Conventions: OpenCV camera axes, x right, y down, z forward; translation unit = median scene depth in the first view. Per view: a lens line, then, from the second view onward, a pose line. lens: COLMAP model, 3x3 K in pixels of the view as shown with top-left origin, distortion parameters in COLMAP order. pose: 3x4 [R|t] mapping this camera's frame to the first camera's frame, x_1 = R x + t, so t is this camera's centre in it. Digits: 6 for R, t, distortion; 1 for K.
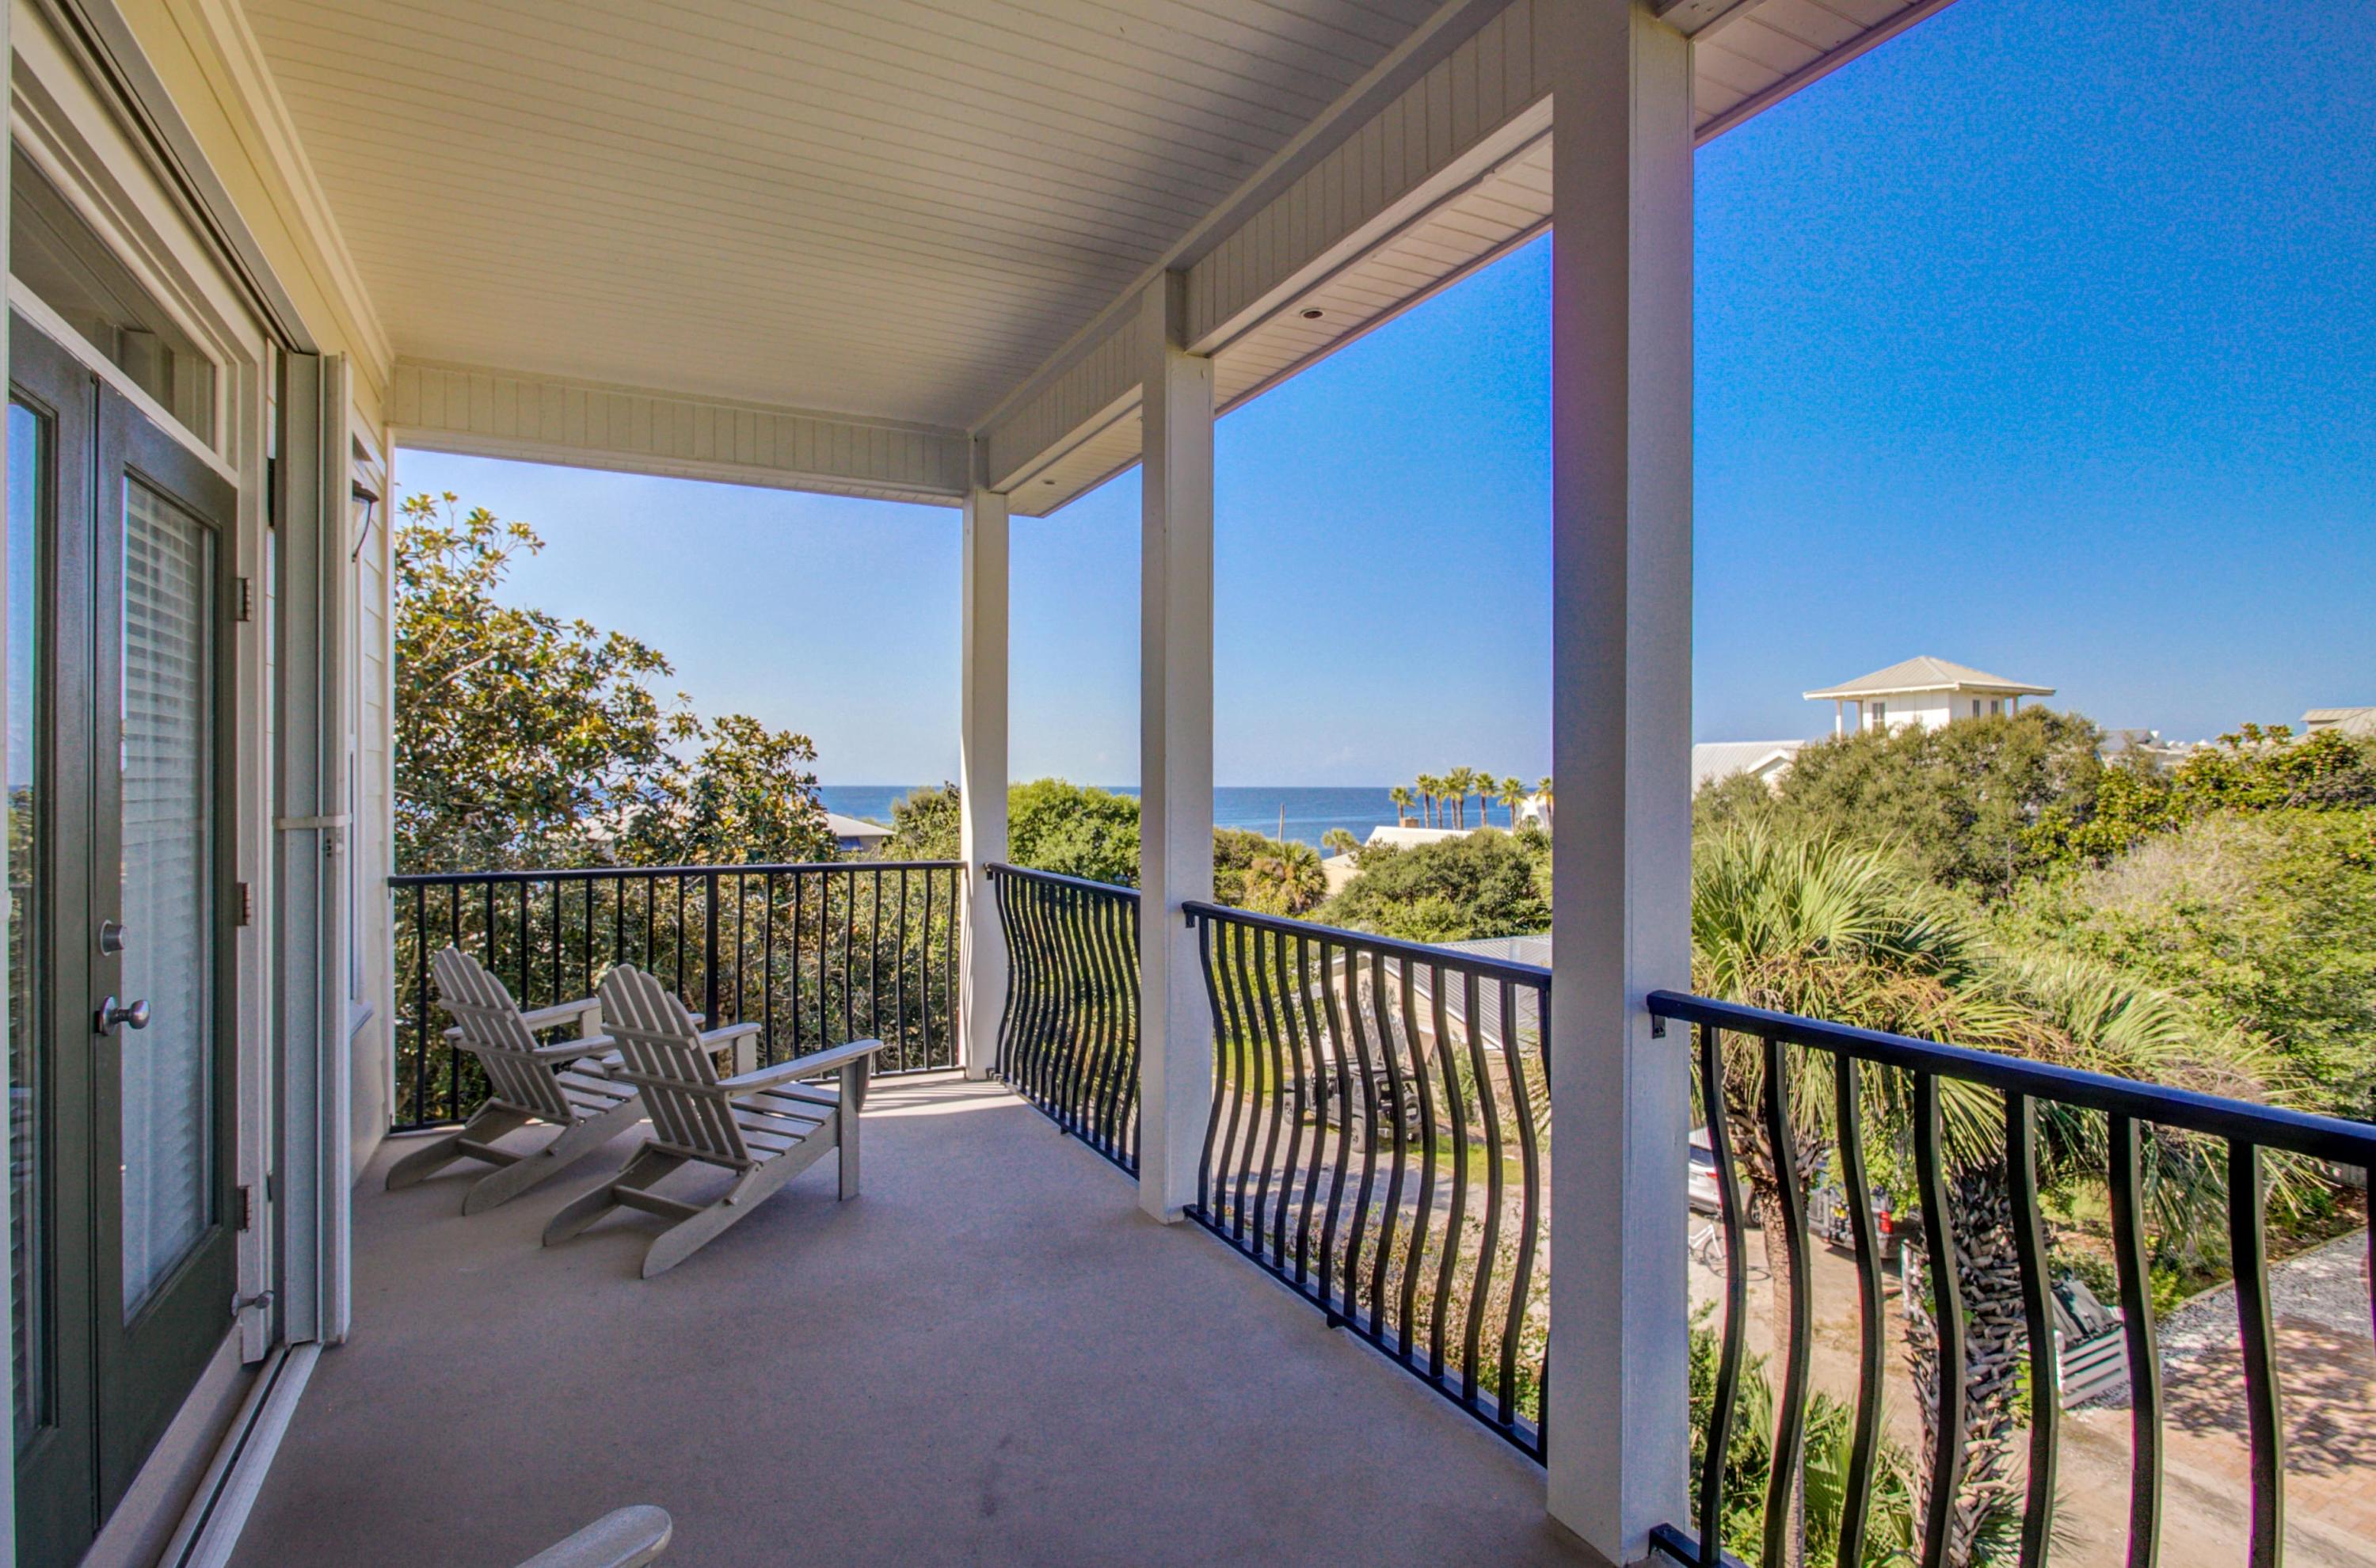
lens RADIAL K [[1217.6, 0, 1188.0], [0, 1217.6, 784.0], [0, 0, 1]] dist [-0.000324, -0.000042]
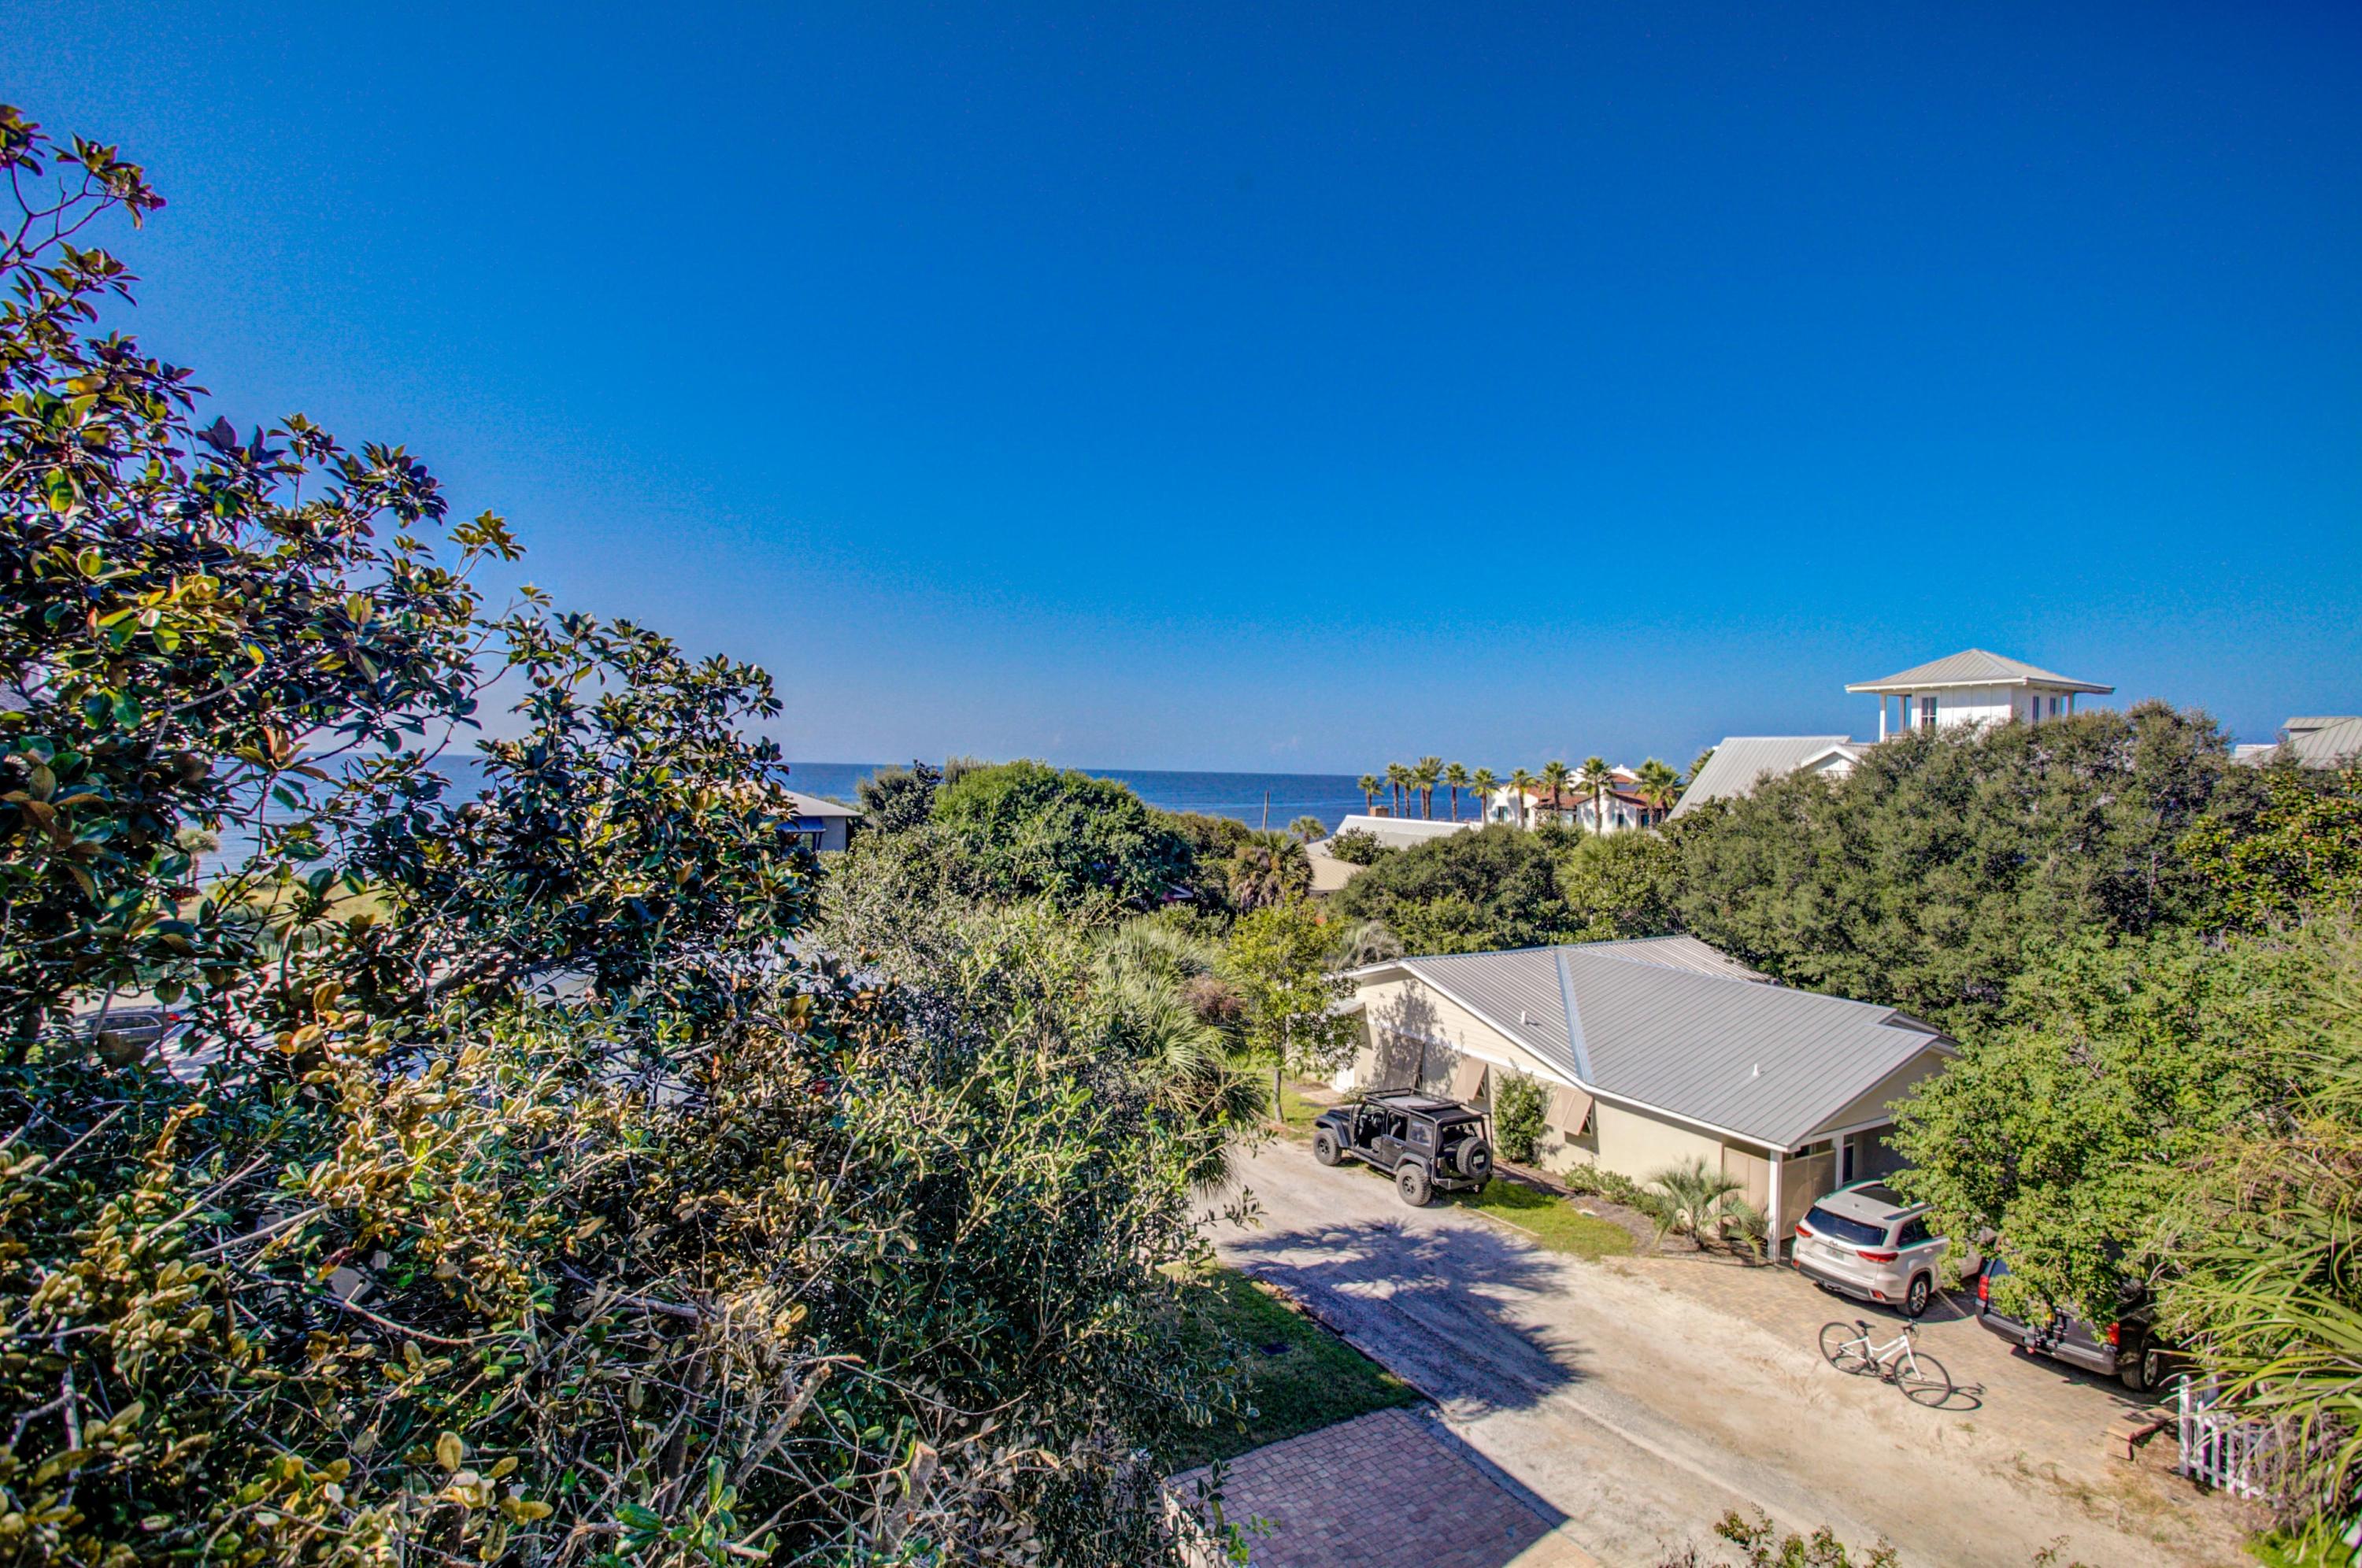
lens RADIAL K [[1148.7, 0, 1181.0], [0, 1148.7, 784.0], [0, 0, 1]] dist [-0.000918, 0.000114]
pose [[0.998917, 0.019982, 0.042008, -0.038134], [-0.020549, 0.999703, 0.013102, 0.000055], [-0.041734, -0.013951, 0.999031, 0.124128]]
